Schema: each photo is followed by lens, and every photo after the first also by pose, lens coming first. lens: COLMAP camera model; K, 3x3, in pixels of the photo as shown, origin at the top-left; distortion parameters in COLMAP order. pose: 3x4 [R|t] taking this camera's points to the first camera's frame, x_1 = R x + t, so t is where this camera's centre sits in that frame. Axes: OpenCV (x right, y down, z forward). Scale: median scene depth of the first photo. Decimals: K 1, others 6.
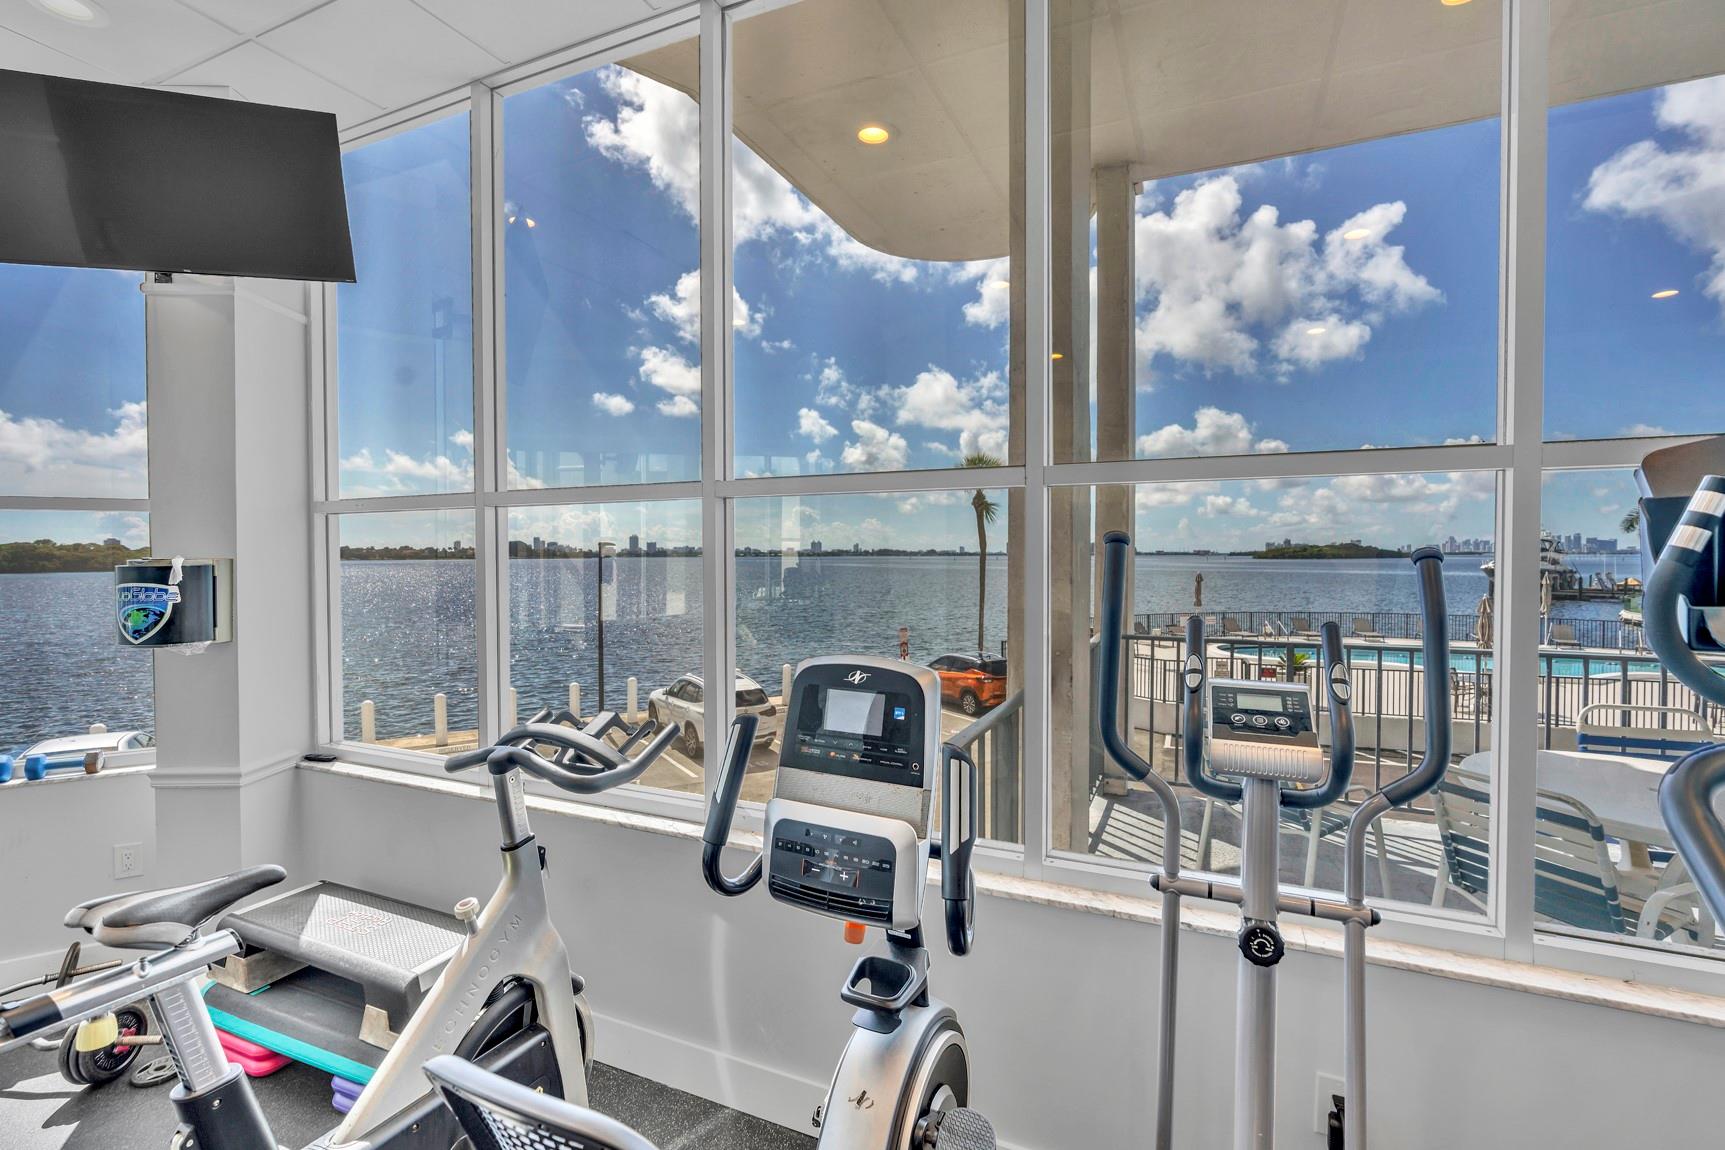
lens RADIAL K [[789.6, 0, 847.3], [0, 789.6, 567.9], [0, 0, 1]] dist [-0.002653, -0.000427]
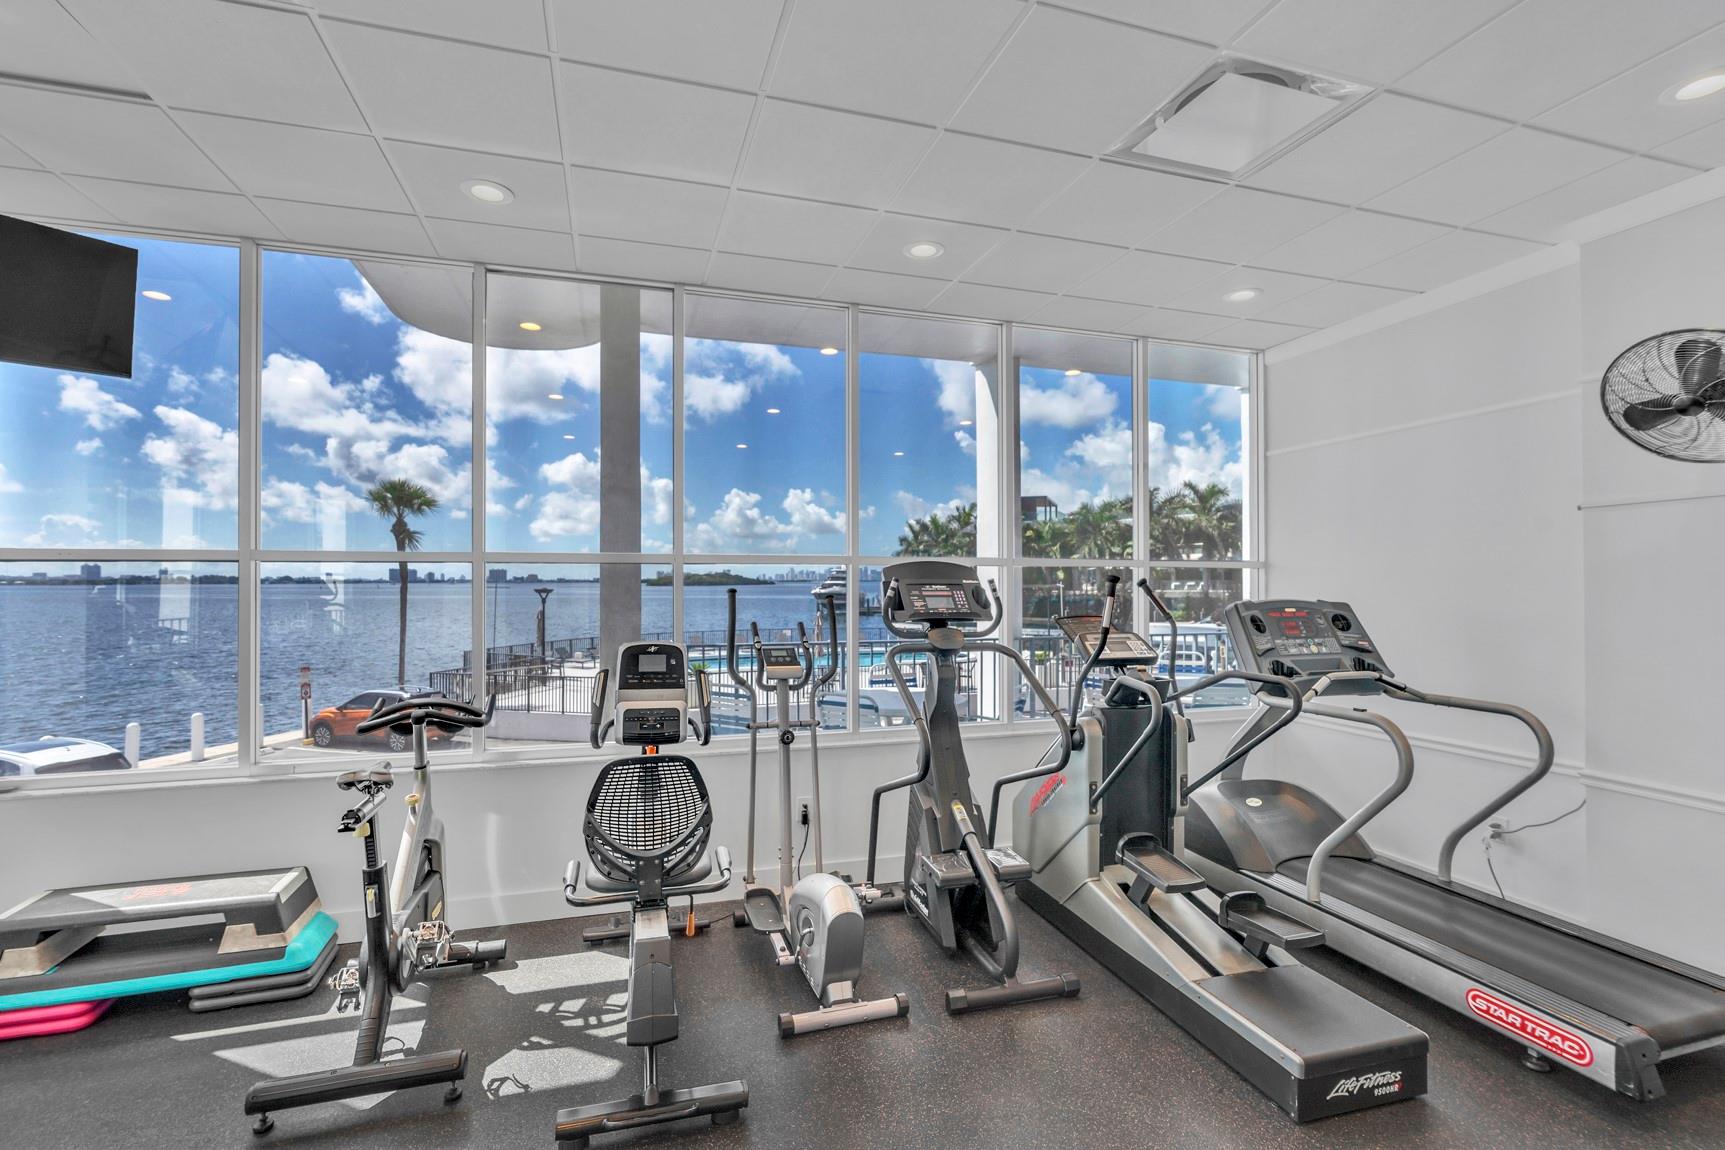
lens RADIAL K [[789.6, 0, 847.3], [0, 789.6, 567.9], [0, 0, 1]] dist [-0.002653, -0.000427]
pose [[0.750800, 0.012458, 0.660412, -1.097632], [0.010033, 0.999492, -0.030261, -0.030763], [-0.660453, 0.029346, 0.750293, -1.177816]]
